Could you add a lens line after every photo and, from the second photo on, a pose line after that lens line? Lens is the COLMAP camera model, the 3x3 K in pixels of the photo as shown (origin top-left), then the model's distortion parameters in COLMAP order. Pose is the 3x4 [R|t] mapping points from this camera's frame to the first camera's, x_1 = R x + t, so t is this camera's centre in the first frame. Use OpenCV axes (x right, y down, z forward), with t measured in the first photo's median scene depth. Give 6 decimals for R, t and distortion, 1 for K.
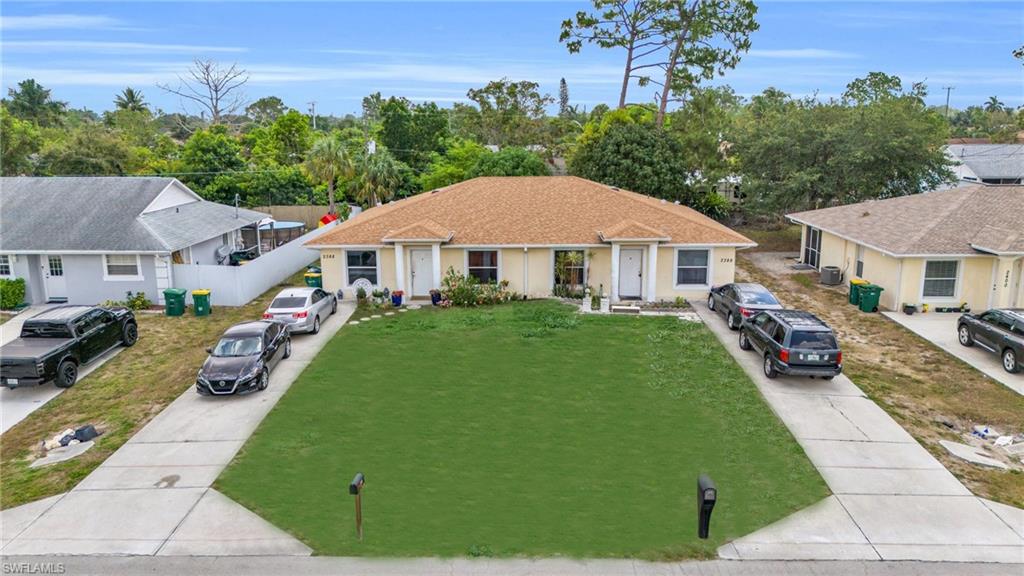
lens RADIAL K [[752.3, 0, 512.0], [0, 752.3, 288.0], [0, 0, 1]] dist [0.081981, -0.111644]
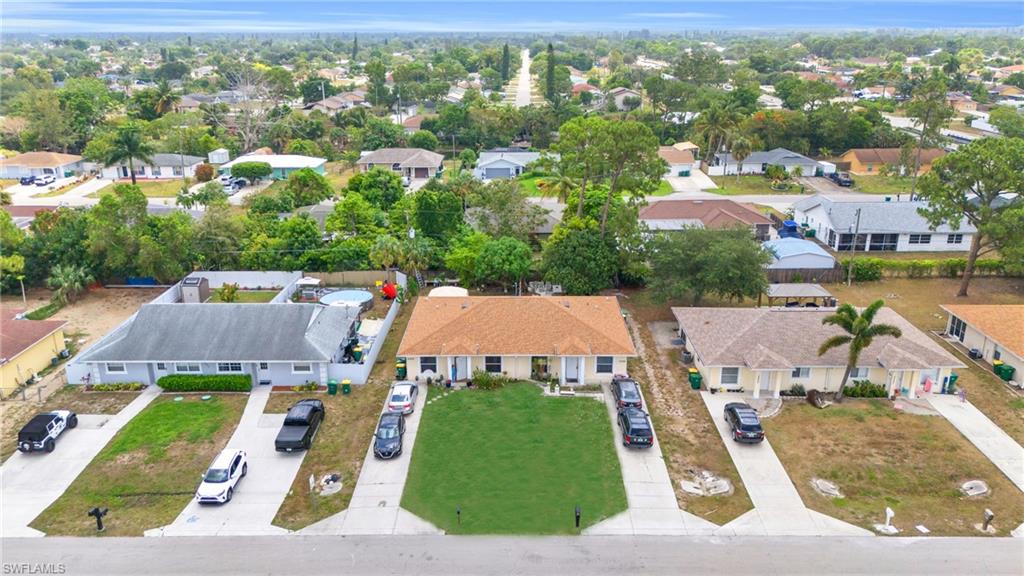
lens RADIAL K [[752.3, 0, 512.0], [0, 752.3, 288.0], [0, 0, 1]] dist [0.081981, -0.111644]
pose [[0.999911, -0.003186, 0.012927, -0.015783], [0.001735, 0.993848, 0.110736, -0.424105], [-0.013200, -0.110704, 0.993766, -0.838797]]
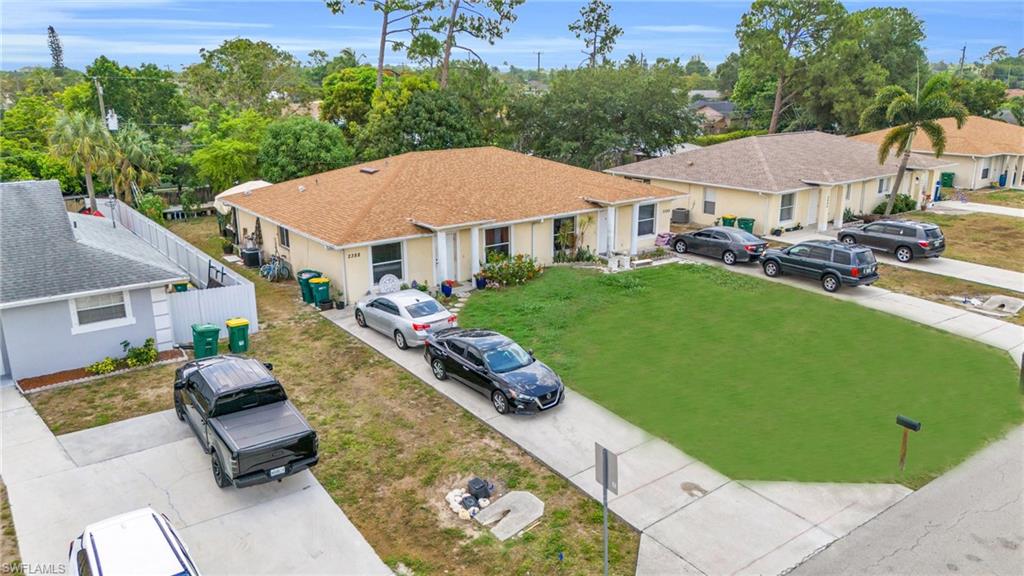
lens RADIAL K [[752.3, 0, 512.0], [0, 752.3, 288.0], [0, 0, 1]] dist [0.081981, -0.111644]
pose [[0.790008, -0.166692, 0.590001, -0.620606], [0.134325, 0.986008, 0.098715, -0.066276], [-0.598201, 0.001266, 0.801345, 0.196019]]
